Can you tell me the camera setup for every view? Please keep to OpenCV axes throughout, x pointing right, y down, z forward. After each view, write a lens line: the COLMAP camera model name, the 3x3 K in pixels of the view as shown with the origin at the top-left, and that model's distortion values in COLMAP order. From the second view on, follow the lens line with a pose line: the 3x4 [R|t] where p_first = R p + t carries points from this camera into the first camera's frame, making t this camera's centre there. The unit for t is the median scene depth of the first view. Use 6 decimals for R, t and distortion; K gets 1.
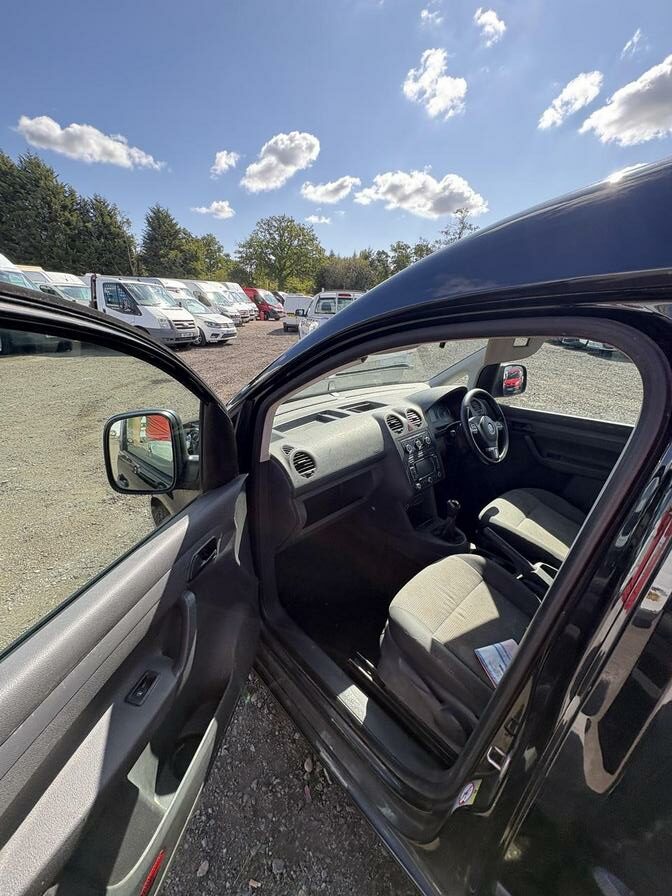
lens RADIAL K [[353.0, 0, 331.9], [0, 353.0, 448.3], [0, 0, 1]] dist [-0.000863, 0.000004]
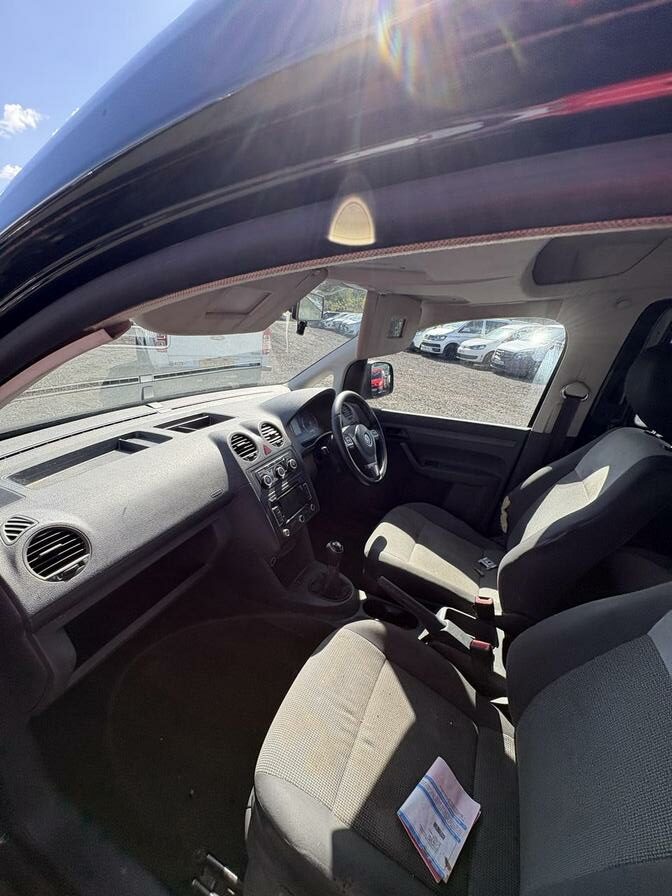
lens RADIAL K [[359.3, 0, 330.6], [0, 359.3, 446.9], [0, 0, 1]] dist [-0.000211, -0.000033]
pose [[0.929813, -0.086153, 0.357807, 0.080994], [0.091429, 0.995809, 0.002181, -0.051165], [-0.356496, 0.030686, 0.933793, 0.277838]]
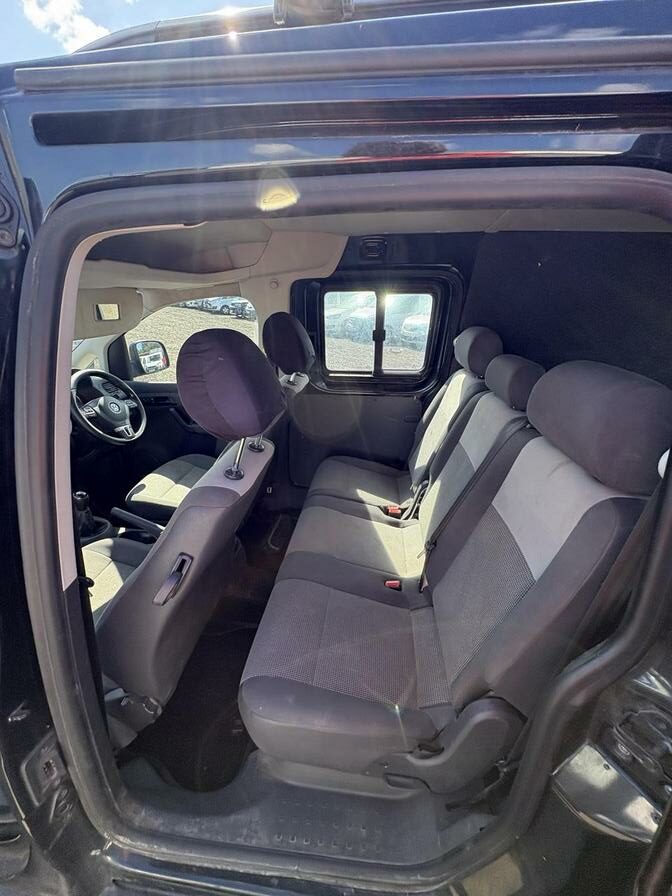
lens RADIAL K [[361.0, 0, 336.0], [0, 361.0, 448.0], [0, 0, 1]] dist [-0.009303, -0.000159]
pose [[0.757918, -0.259371, 0.598571, 0.304668], [0.237688, 0.964284, 0.116876, 0.081488], [-0.607507, 0.053691, 0.792498, -0.146564]]
